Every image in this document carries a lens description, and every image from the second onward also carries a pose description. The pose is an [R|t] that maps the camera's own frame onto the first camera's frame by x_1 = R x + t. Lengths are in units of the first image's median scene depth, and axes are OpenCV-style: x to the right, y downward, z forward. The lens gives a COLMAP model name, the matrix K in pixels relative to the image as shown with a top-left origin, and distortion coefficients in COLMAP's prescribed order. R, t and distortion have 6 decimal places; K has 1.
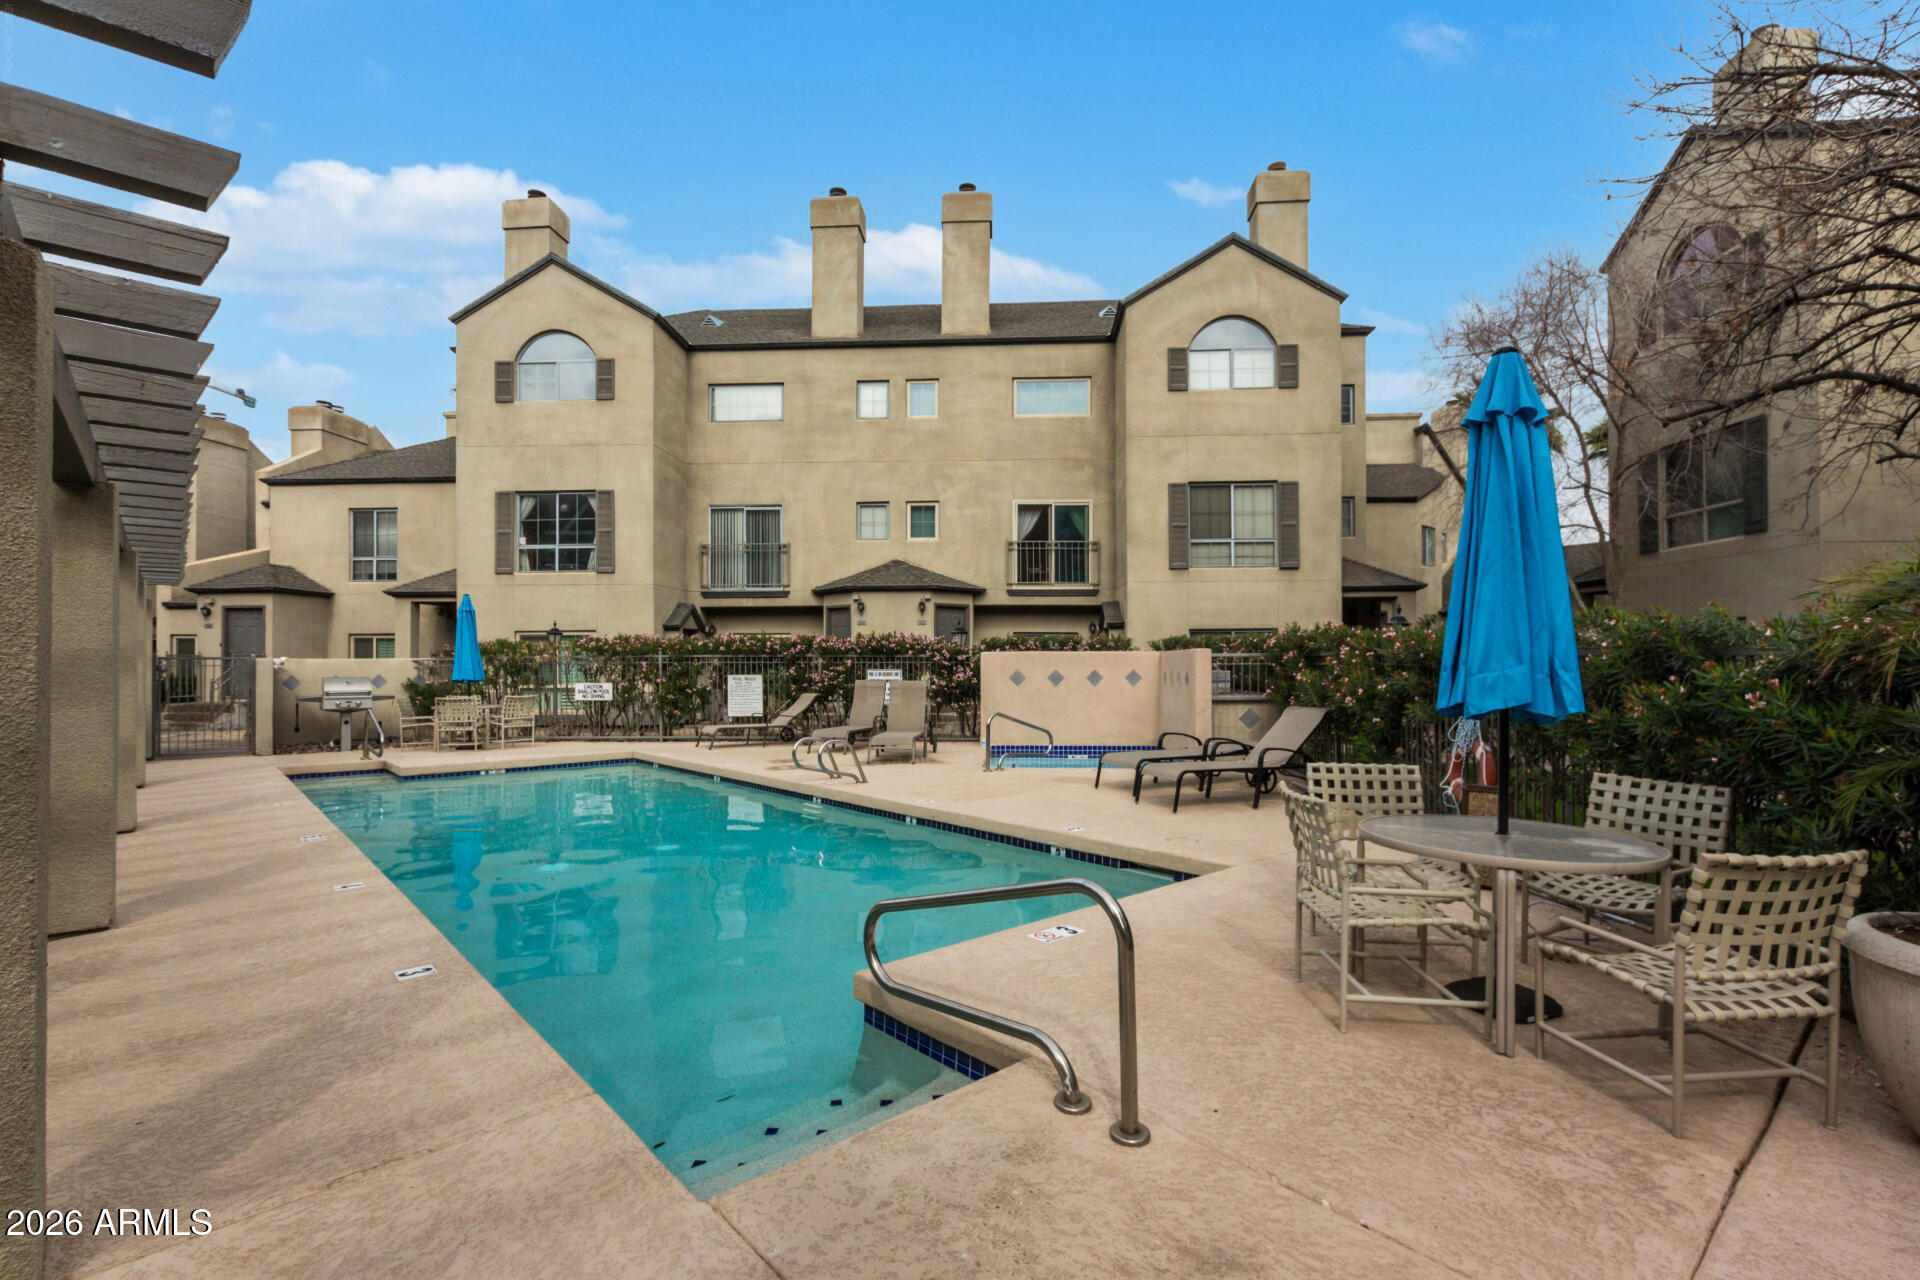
lens RADIAL K [[878.5, 0, 973.5], [0, 878.5, 650.0], [0, 0, 1]] dist [0.000299, -0.000014]
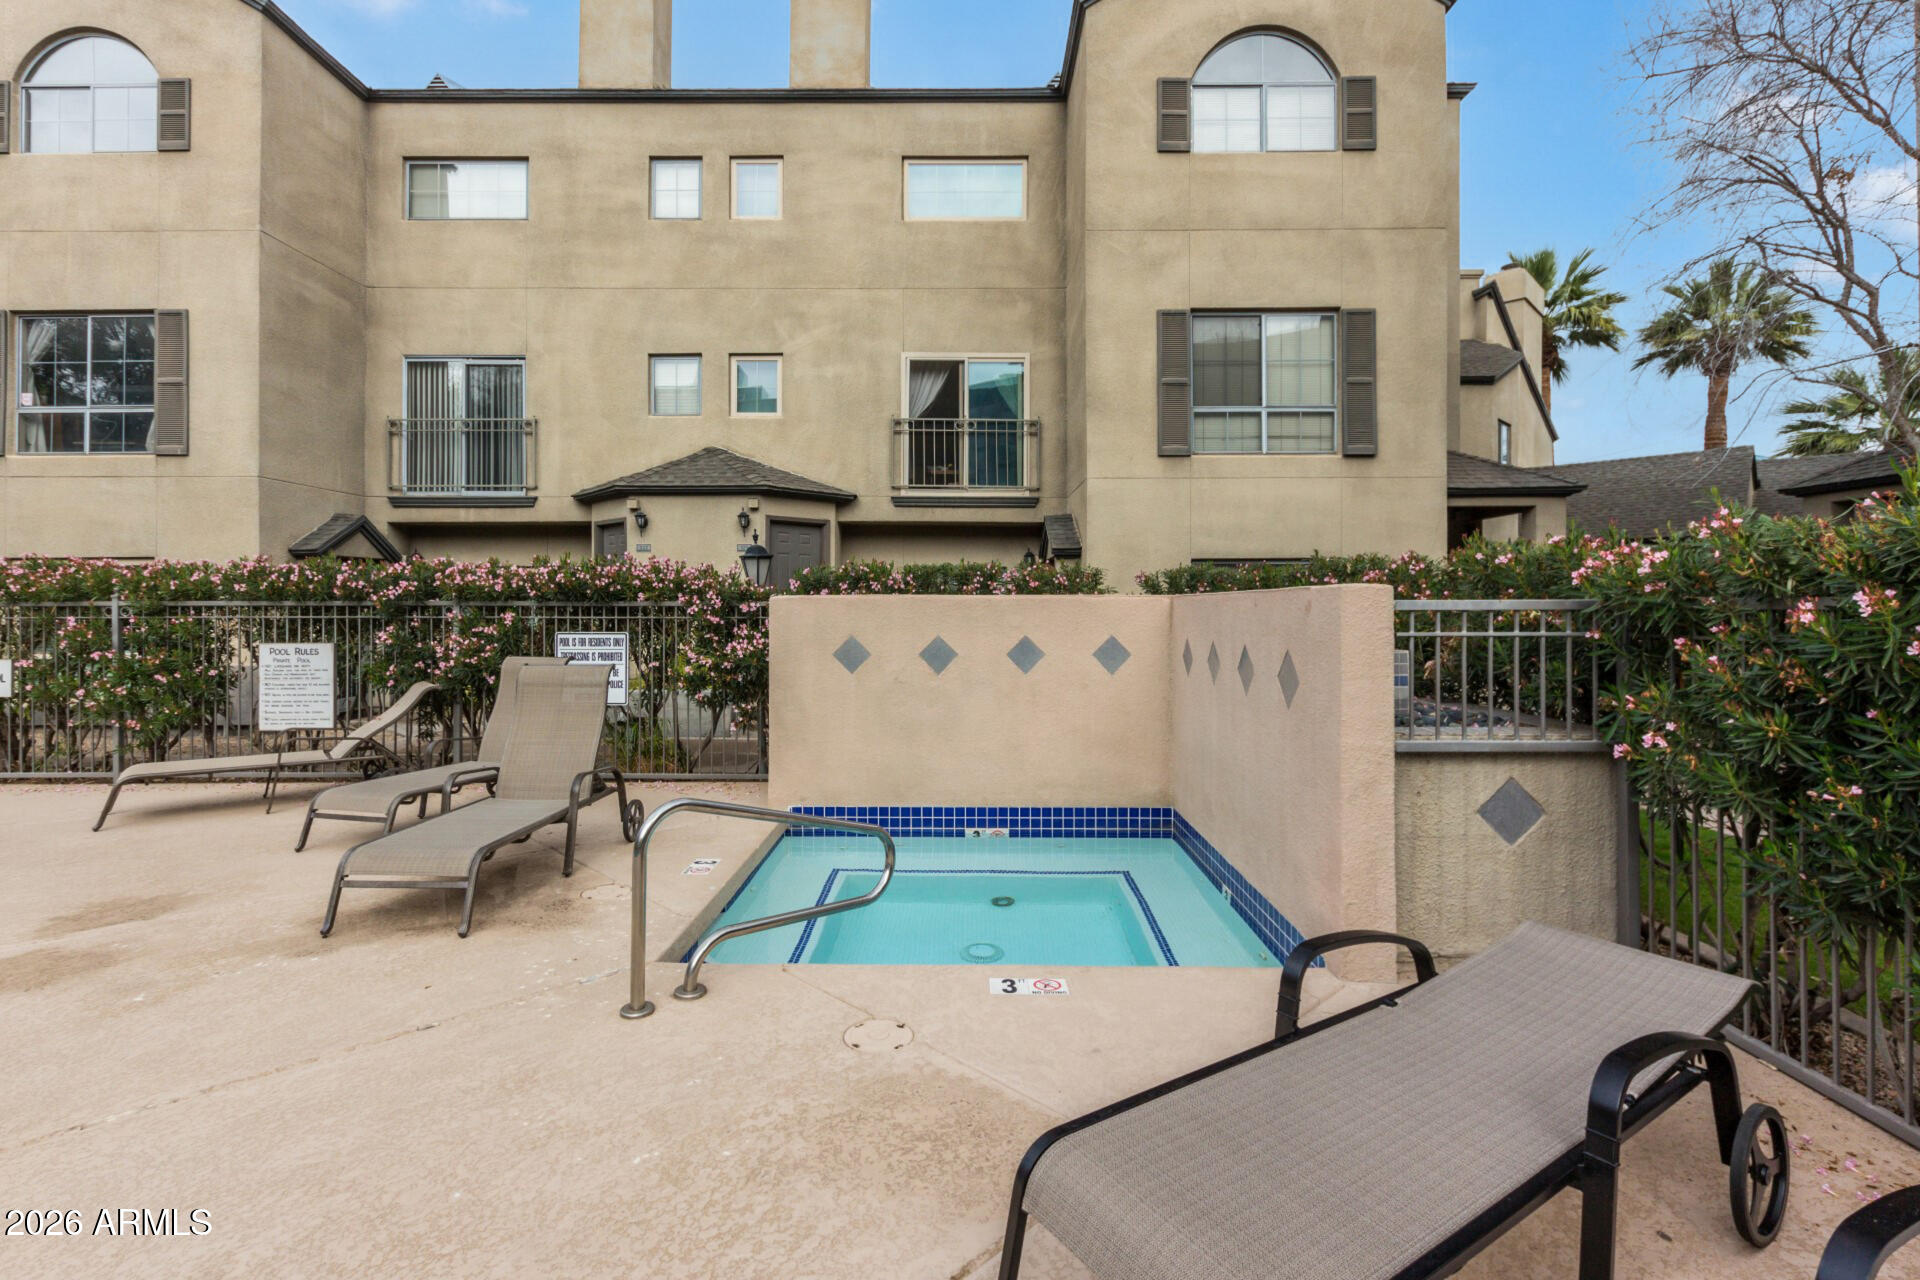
lens RADIAL K [[878.8, 0, 956.6], [0, 878.8, 601.3], [0, 0, 1]] dist [-0.001485, -0.000308]
pose [[0.999039, 0.002112, 0.043789, 0.059676], [-0.002347, 0.999983, 0.005314, 0.001767], [-0.043777, -0.005412, 0.999027, 0.397897]]
